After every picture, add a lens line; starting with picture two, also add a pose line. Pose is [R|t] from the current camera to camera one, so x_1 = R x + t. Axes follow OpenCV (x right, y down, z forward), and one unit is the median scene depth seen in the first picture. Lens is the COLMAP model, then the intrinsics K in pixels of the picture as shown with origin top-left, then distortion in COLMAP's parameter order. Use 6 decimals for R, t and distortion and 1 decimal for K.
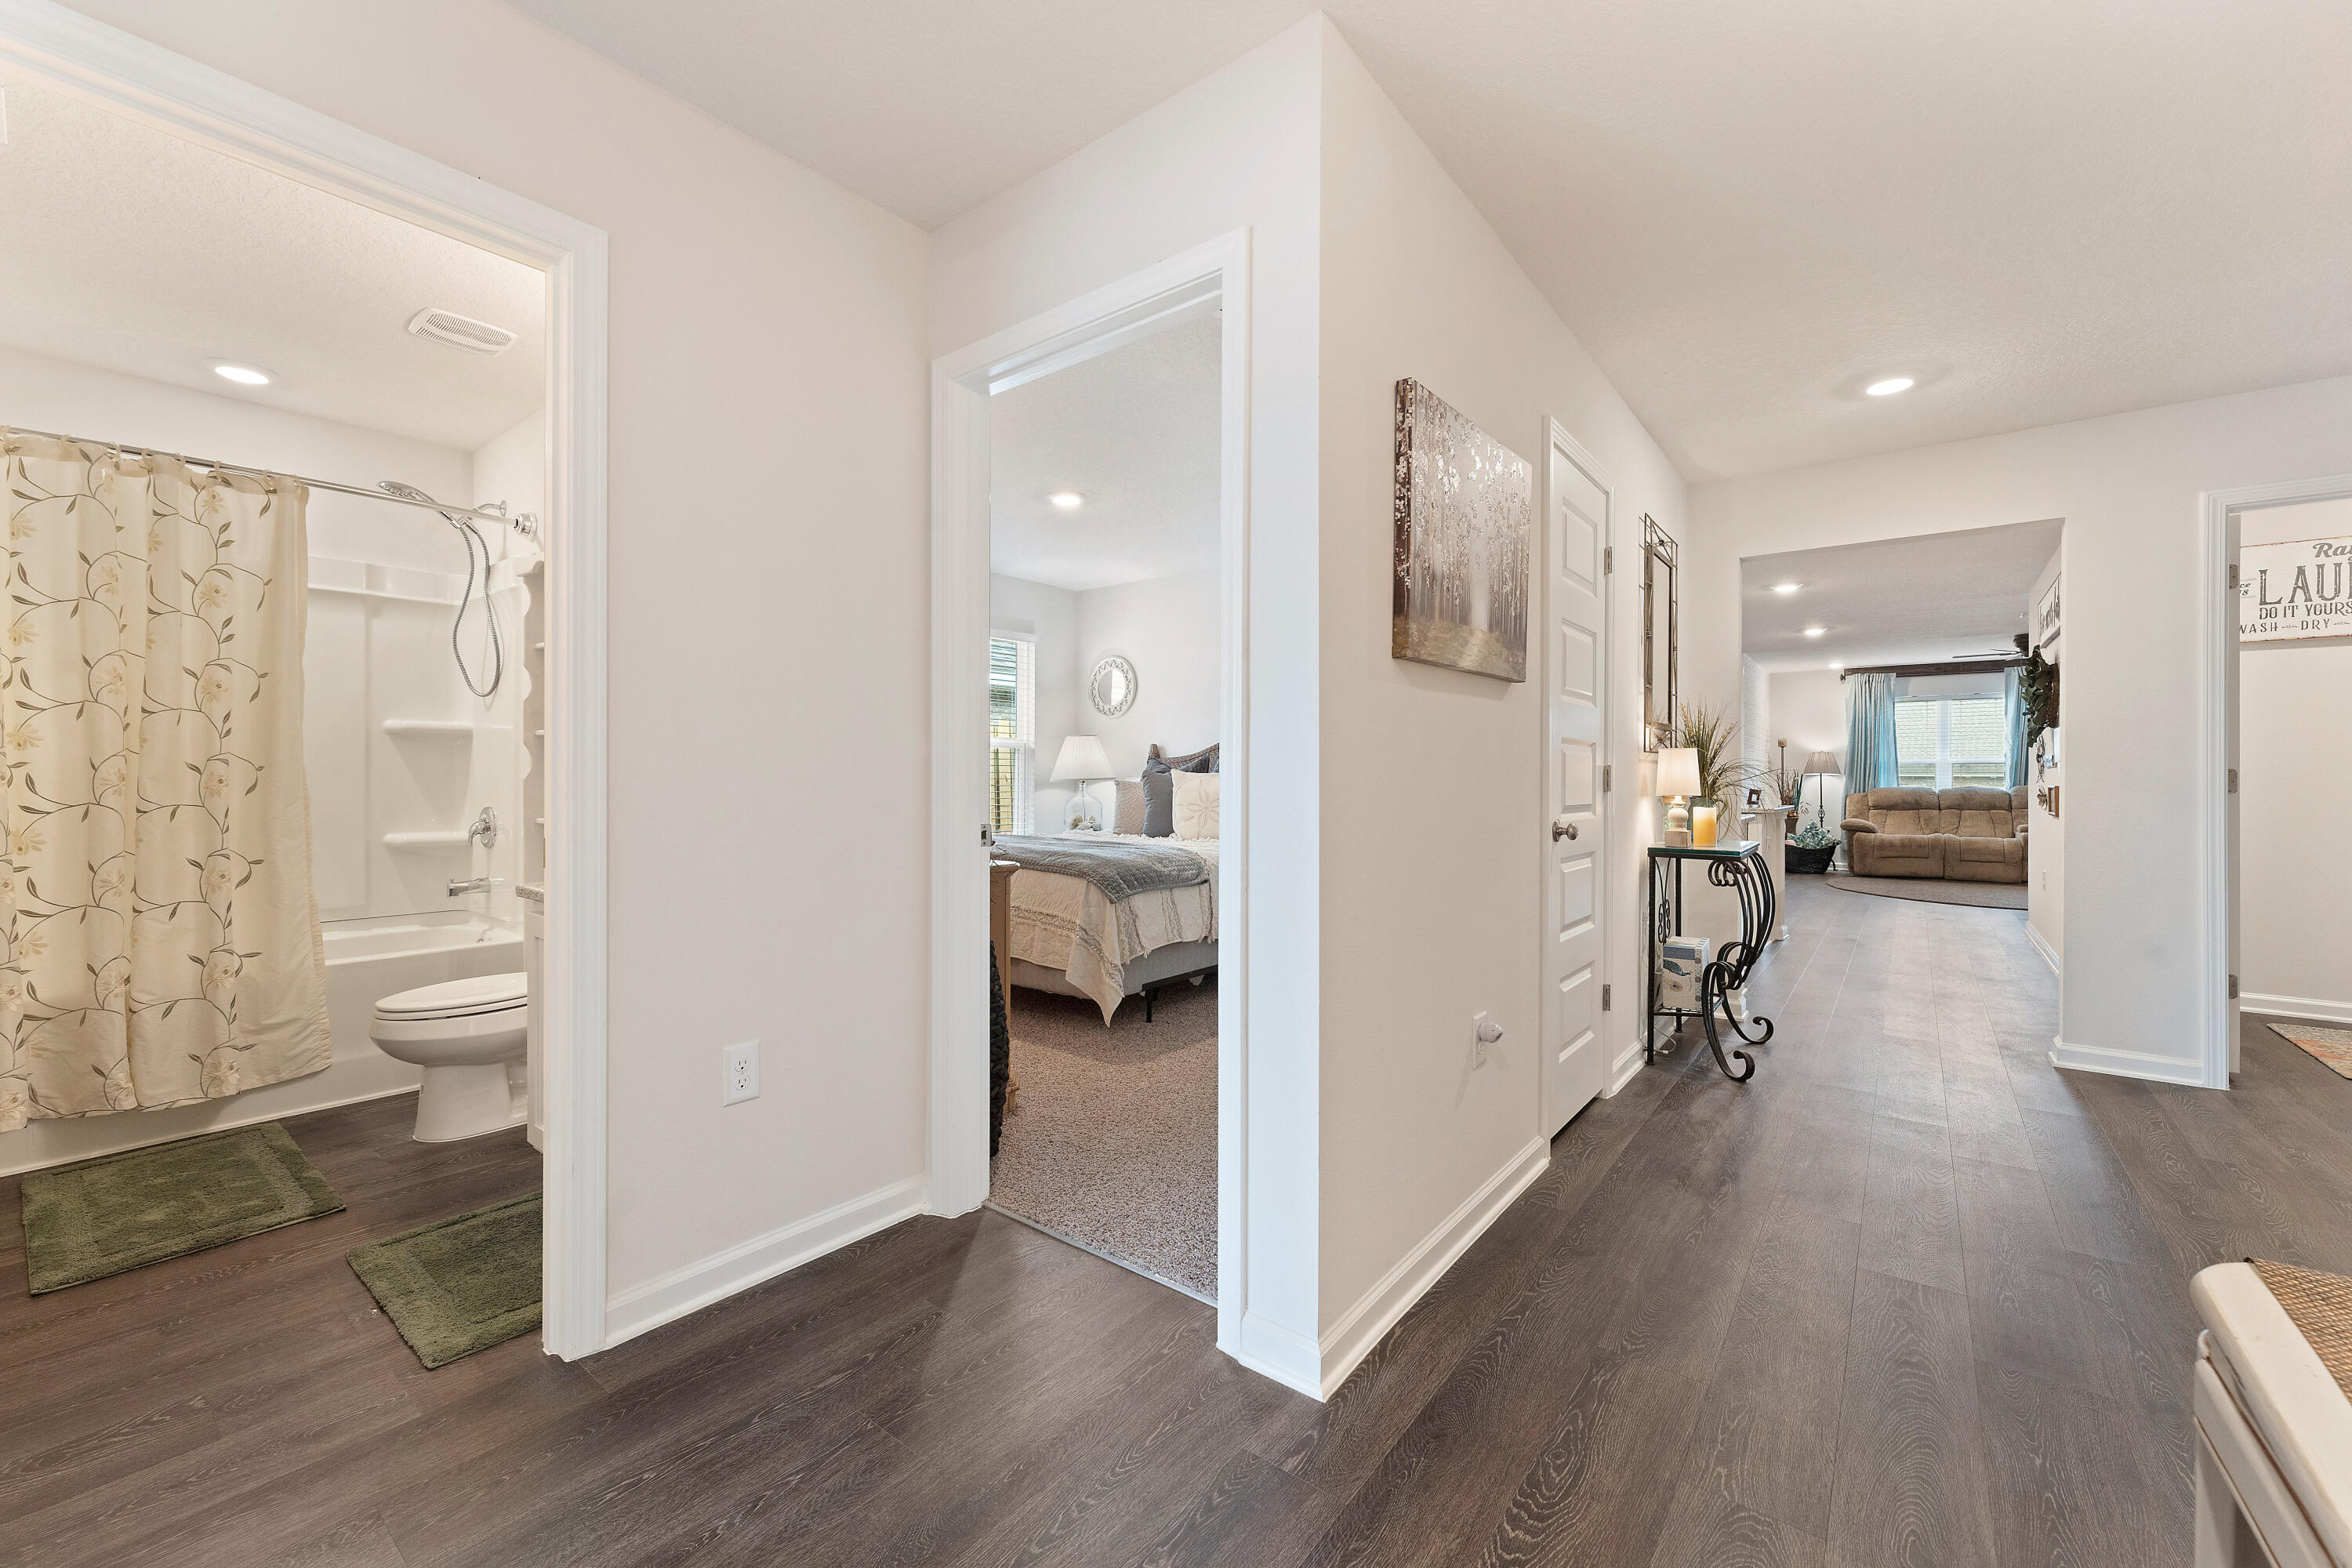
lens RADIAL K [[933.3, 0, 1172.9], [0, 933.3, 784.5], [0, 0, 1]] dist [0.002617, -0.000380]
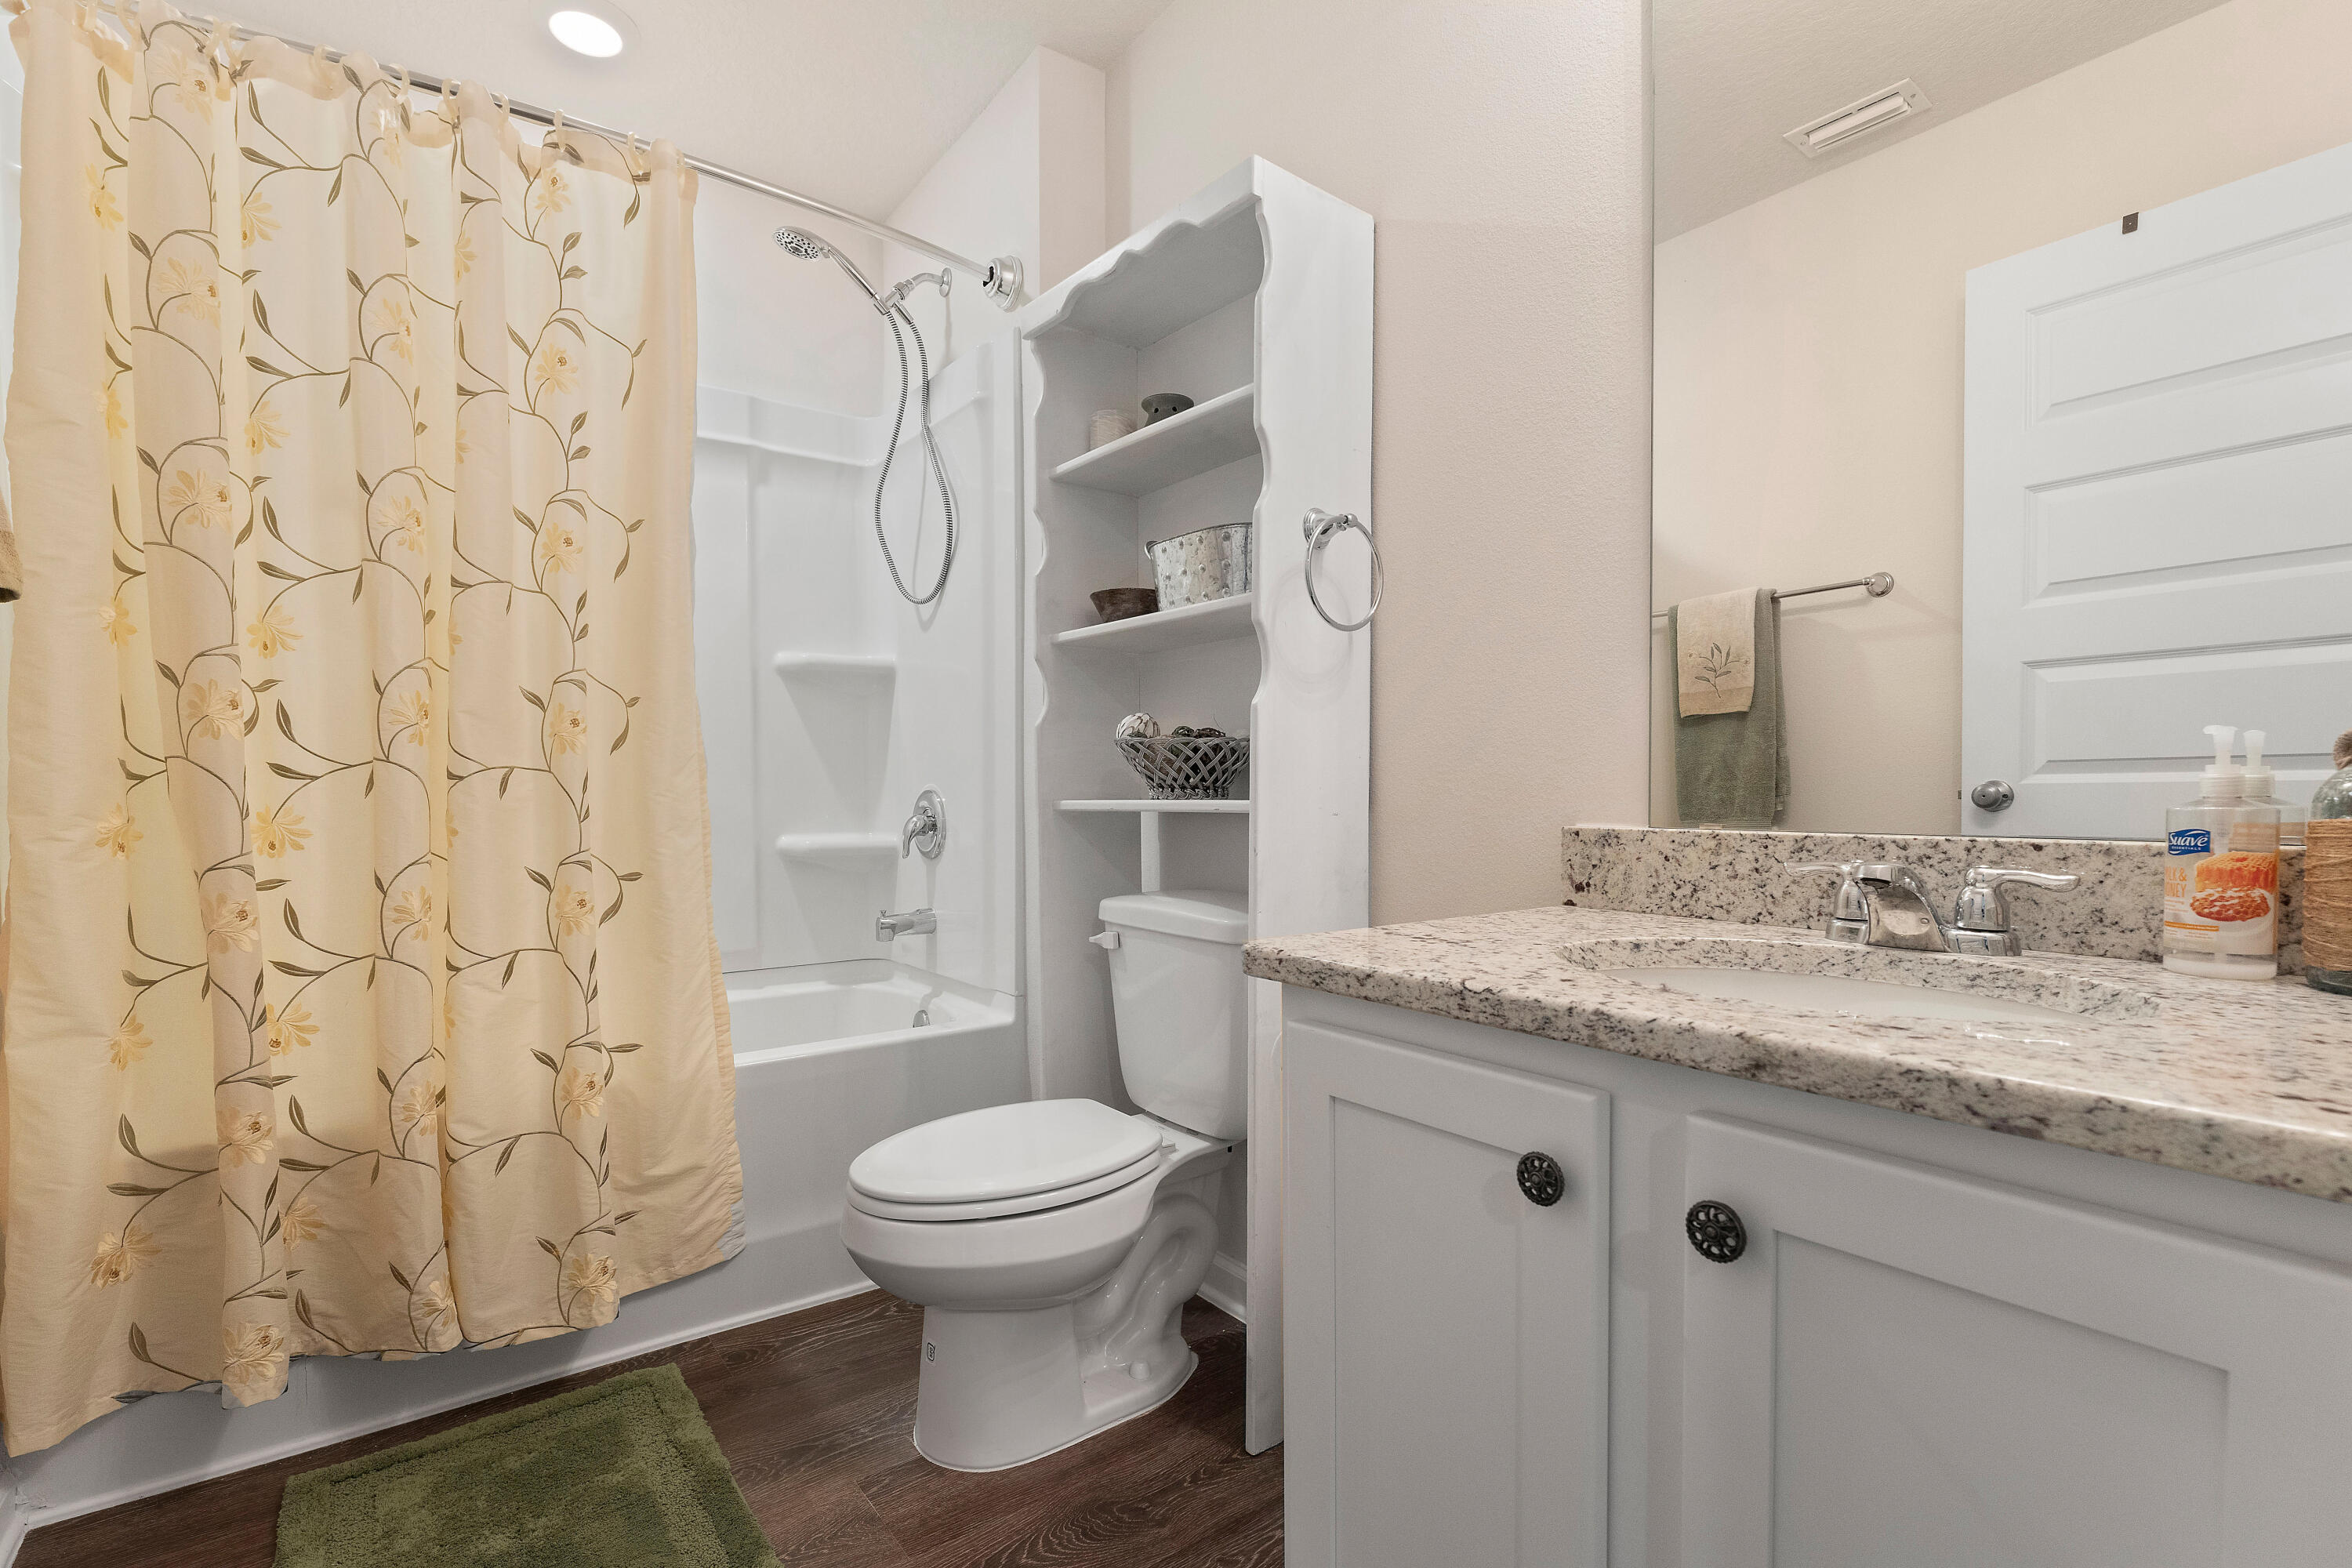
lens RADIAL K [[1067.9, 0, 1174.1], [0, 1067.9, 829.8], [0, 0, 1]] dist [-0.004592, 0.000617]
pose [[0.966687, 0.000009, -0.255961, -0.519157], [0.006448, 0.999682, 0.024385, 0.042684], [0.255880, -0.025223, 0.966380, 0.486725]]
